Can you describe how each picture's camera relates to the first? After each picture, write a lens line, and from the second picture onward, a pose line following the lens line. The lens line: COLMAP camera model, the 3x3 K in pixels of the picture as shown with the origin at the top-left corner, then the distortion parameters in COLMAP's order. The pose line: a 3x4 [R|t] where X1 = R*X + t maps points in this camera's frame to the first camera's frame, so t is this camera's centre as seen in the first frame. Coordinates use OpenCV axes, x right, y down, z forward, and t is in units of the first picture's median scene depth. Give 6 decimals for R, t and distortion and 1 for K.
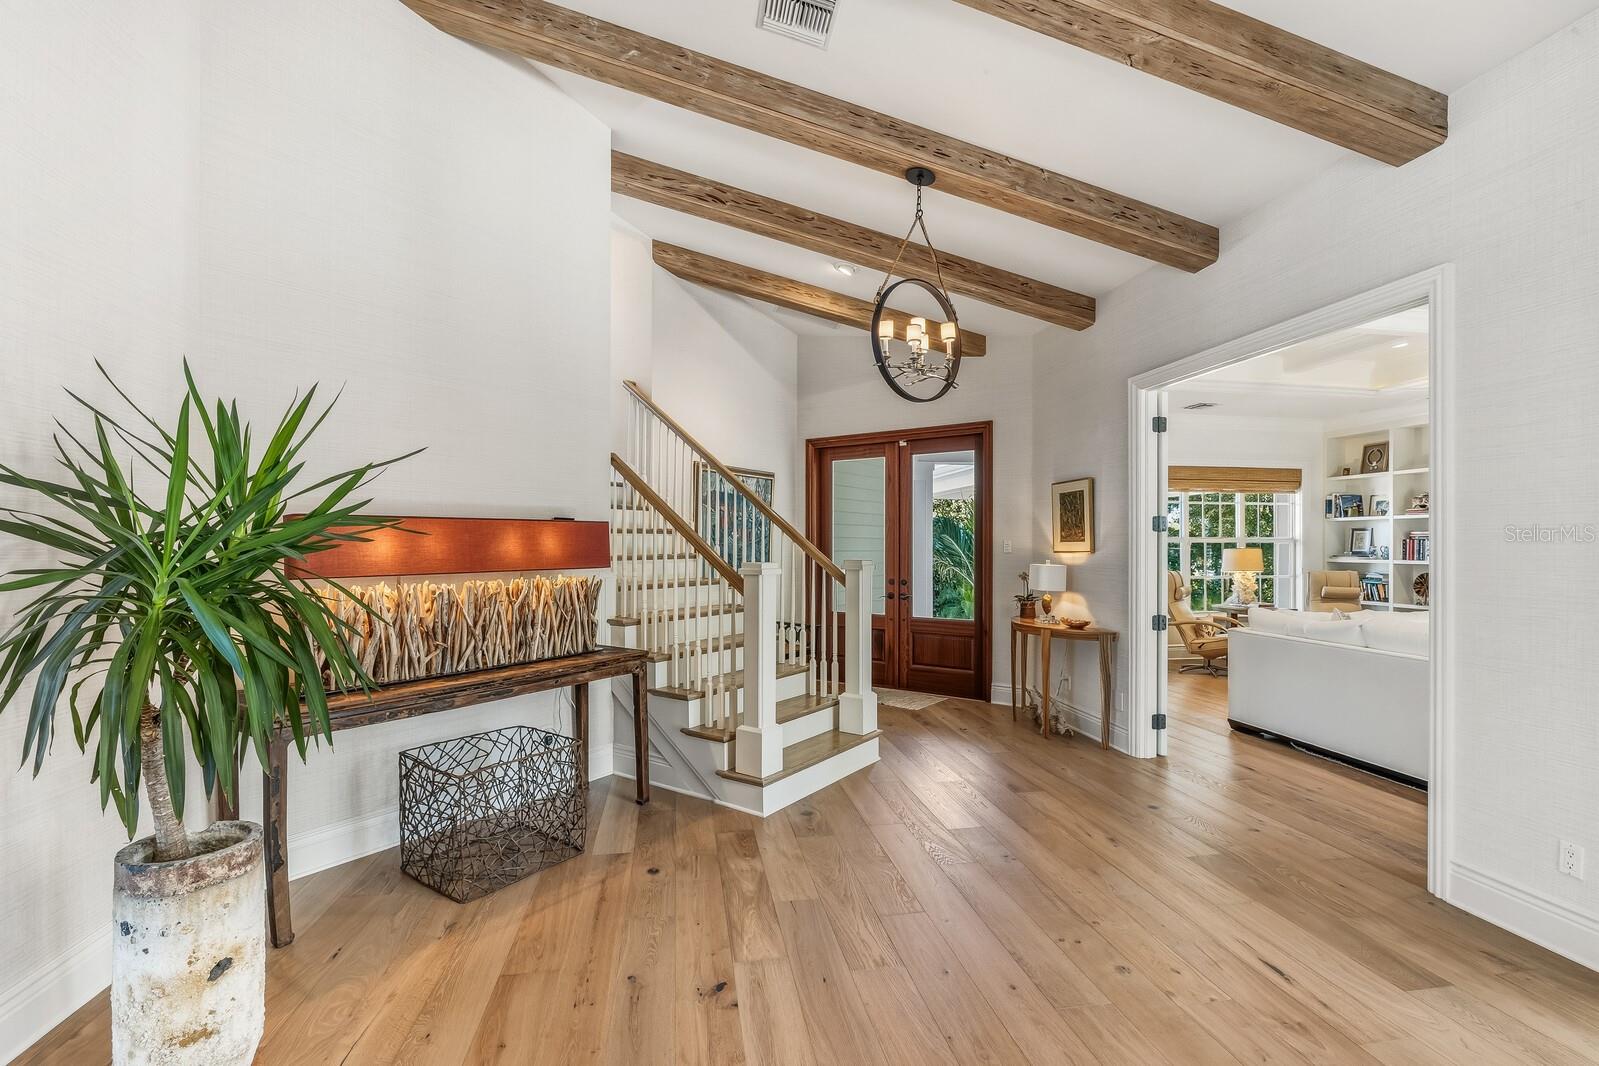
lens RADIAL K [[732.1, 0, 800.5], [0, 732.1, 534.2], [0, 0, 1]] dist [-0.001814, -0.000579]
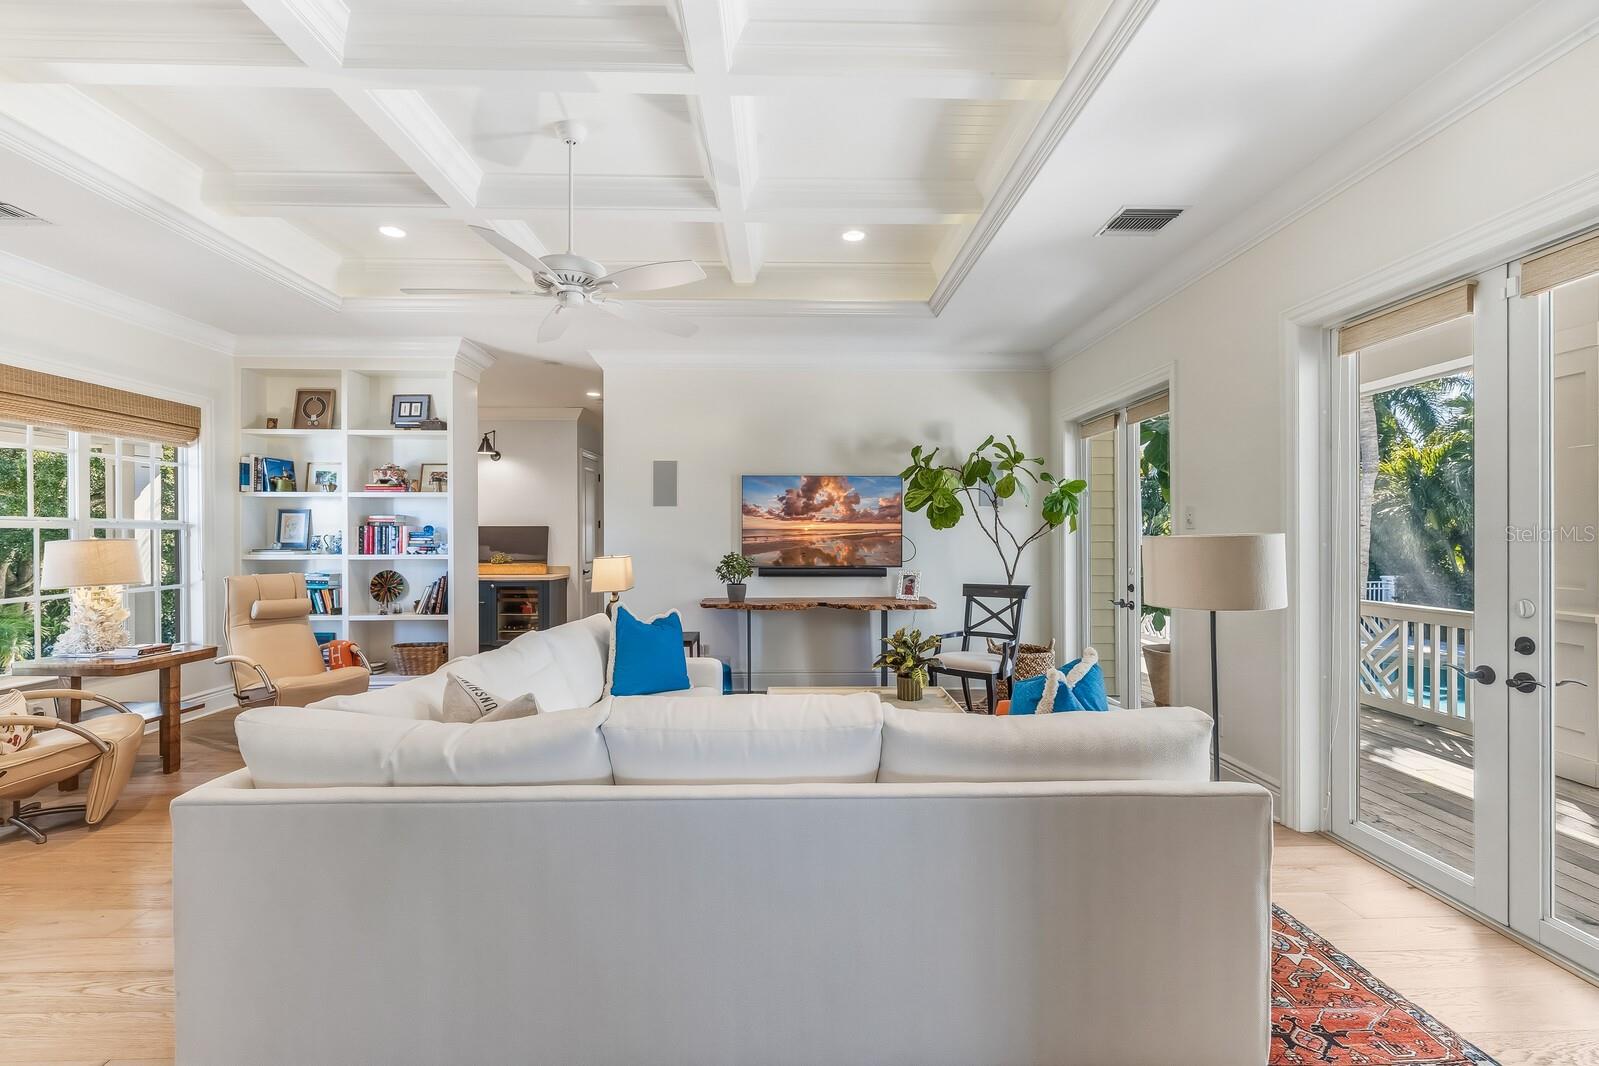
lens RADIAL K [[663.7, 0, 804.6], [0, 663.7, 538.3], [0, 0, 1]] dist [0.000579, -0.002580]
pose [[0.130542, -0.006284, 0.991423, 0.215886], [-0.010651, 0.999913, 0.007741, 0.009372], [-0.991386, -0.011570, 0.130464, 0.448670]]
